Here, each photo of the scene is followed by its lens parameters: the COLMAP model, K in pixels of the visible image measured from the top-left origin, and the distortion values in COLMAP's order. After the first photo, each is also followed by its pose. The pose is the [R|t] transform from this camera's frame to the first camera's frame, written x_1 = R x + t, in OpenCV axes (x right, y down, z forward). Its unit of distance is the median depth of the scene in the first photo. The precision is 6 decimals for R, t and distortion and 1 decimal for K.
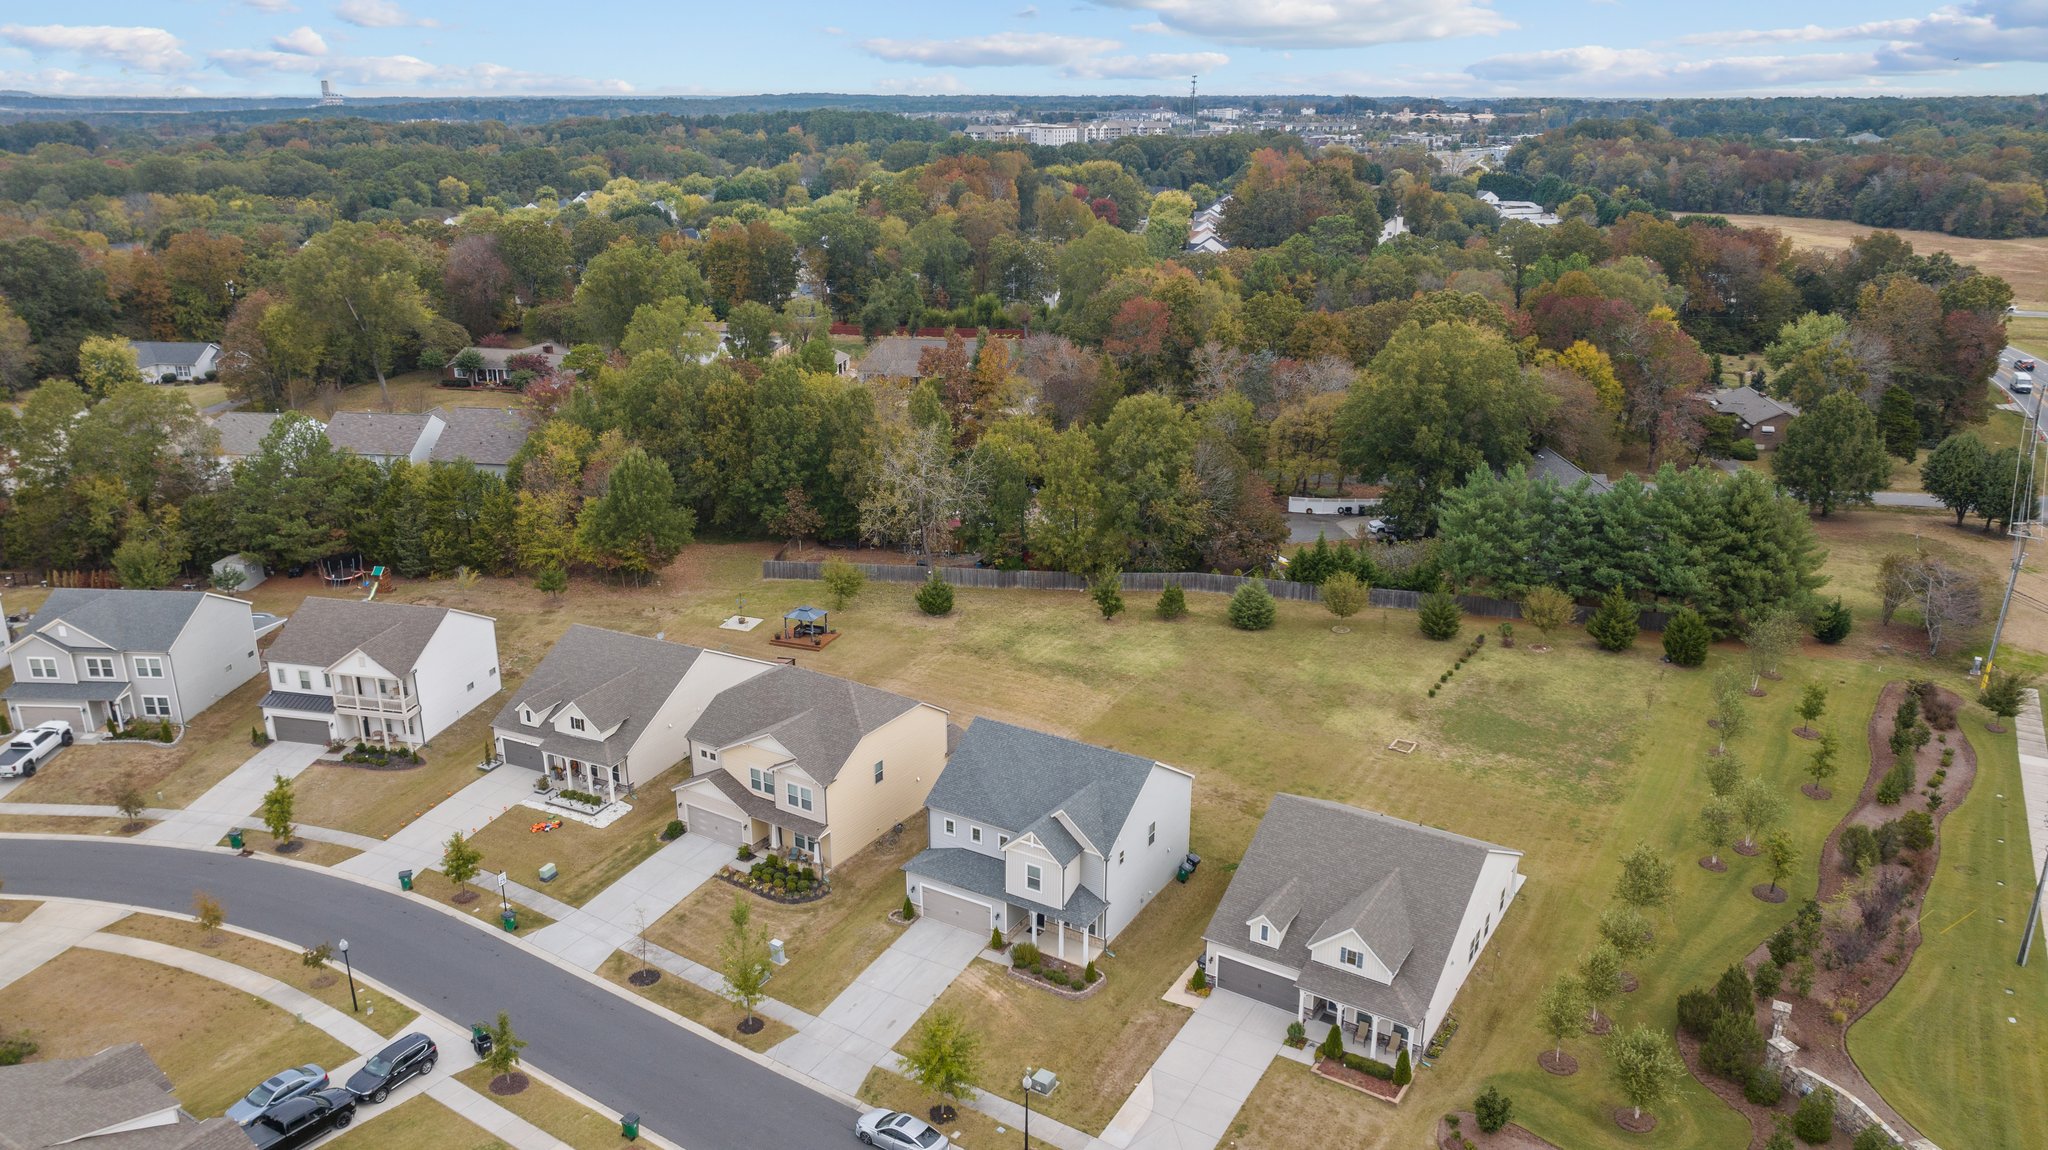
lens RADIAL K [[1444.1, 0, 1024.0], [0, 1444.1, 575.0], [0, 0, 1]] dist [-0.016243, -0.007532]
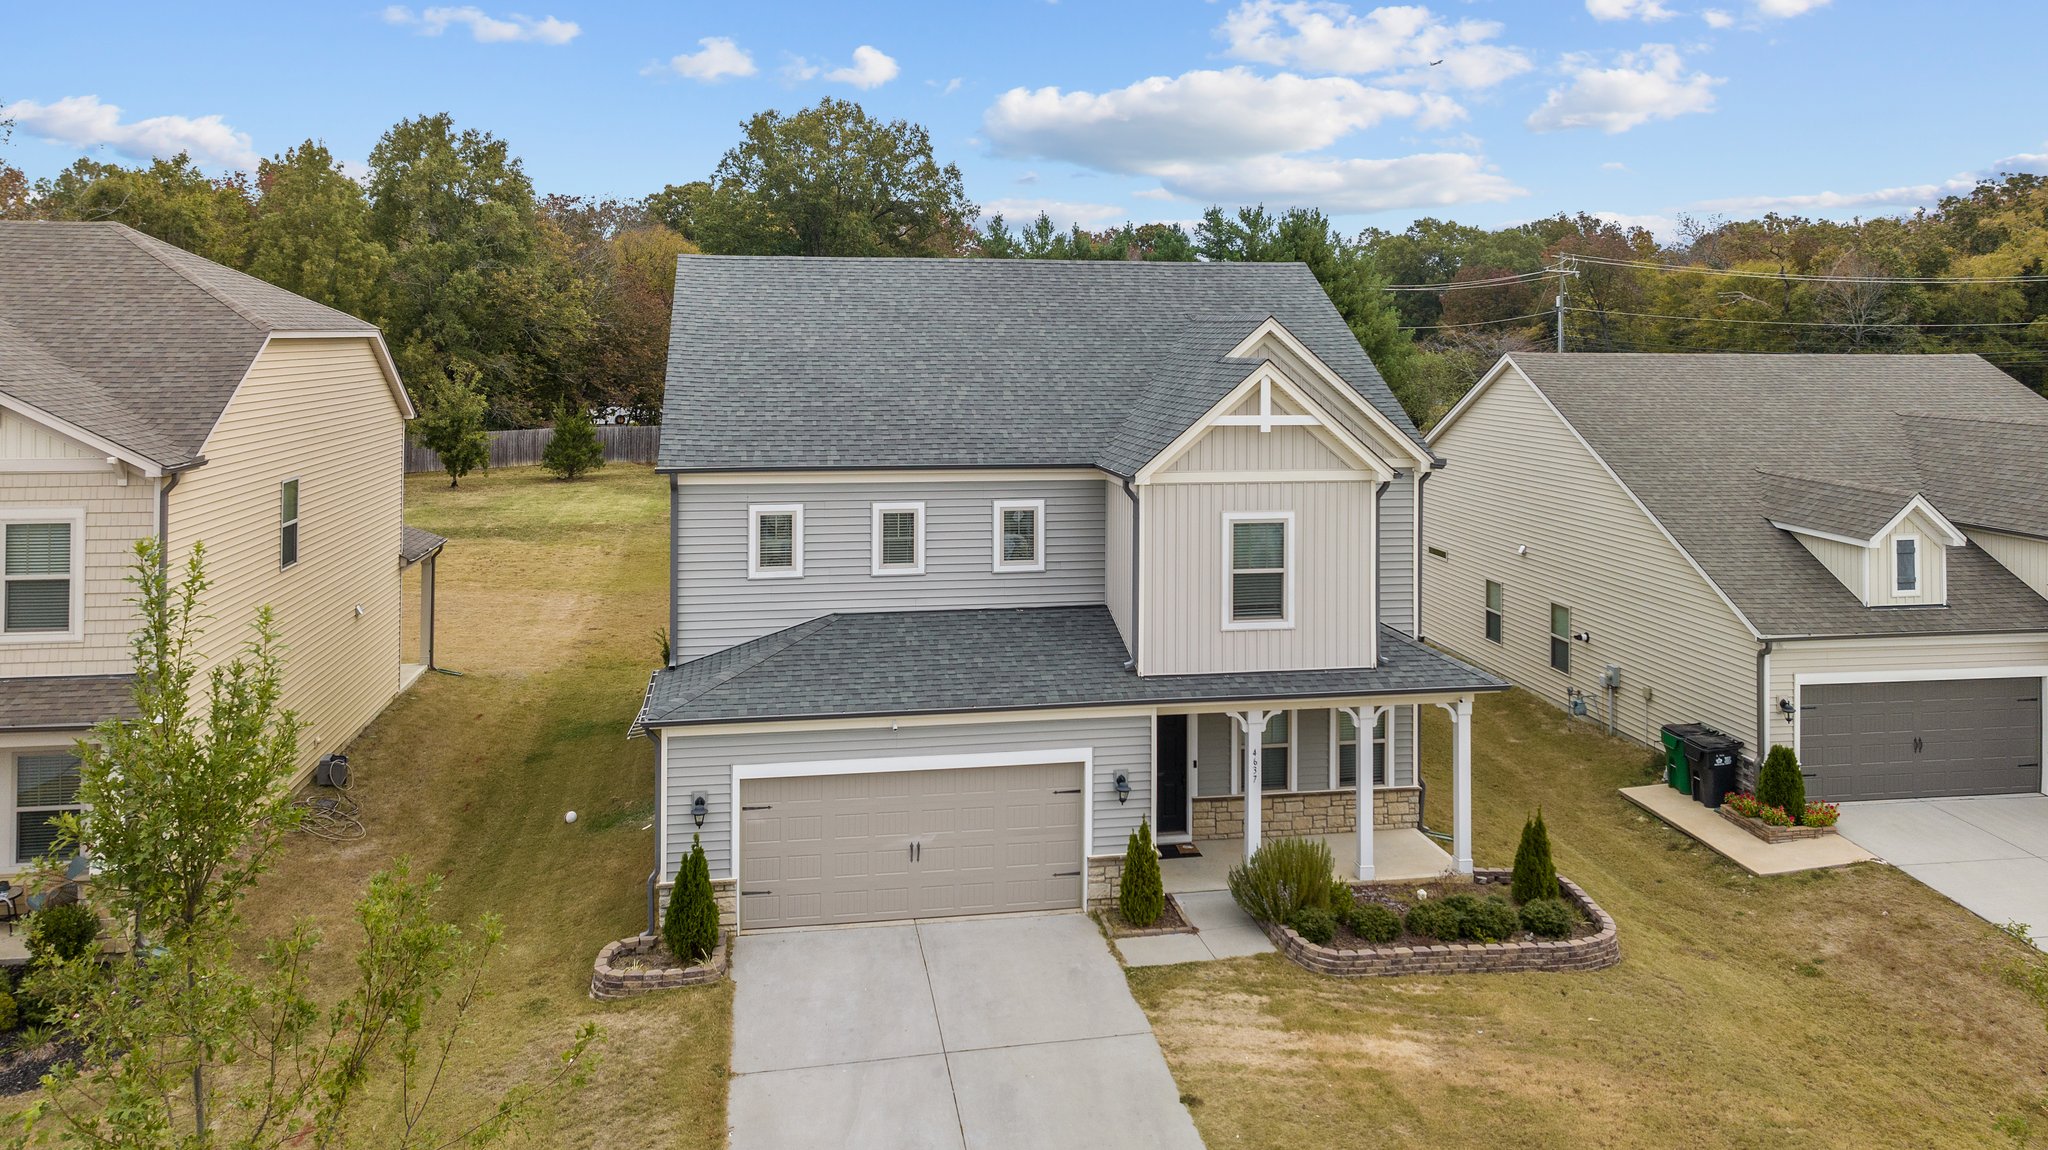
lens RADIAL K [[1501.9, 0, 1023.9], [0, 1501.9, 305.8], [0, 0, 1]] dist [-0.004945, -0.010517]
pose [[0.751516, 0.012082, 0.659604, -0.204950], [0.207154, 0.944940, -0.253328, 0.222761], [-0.626347, 0.327020, 0.707635, 0.809914]]
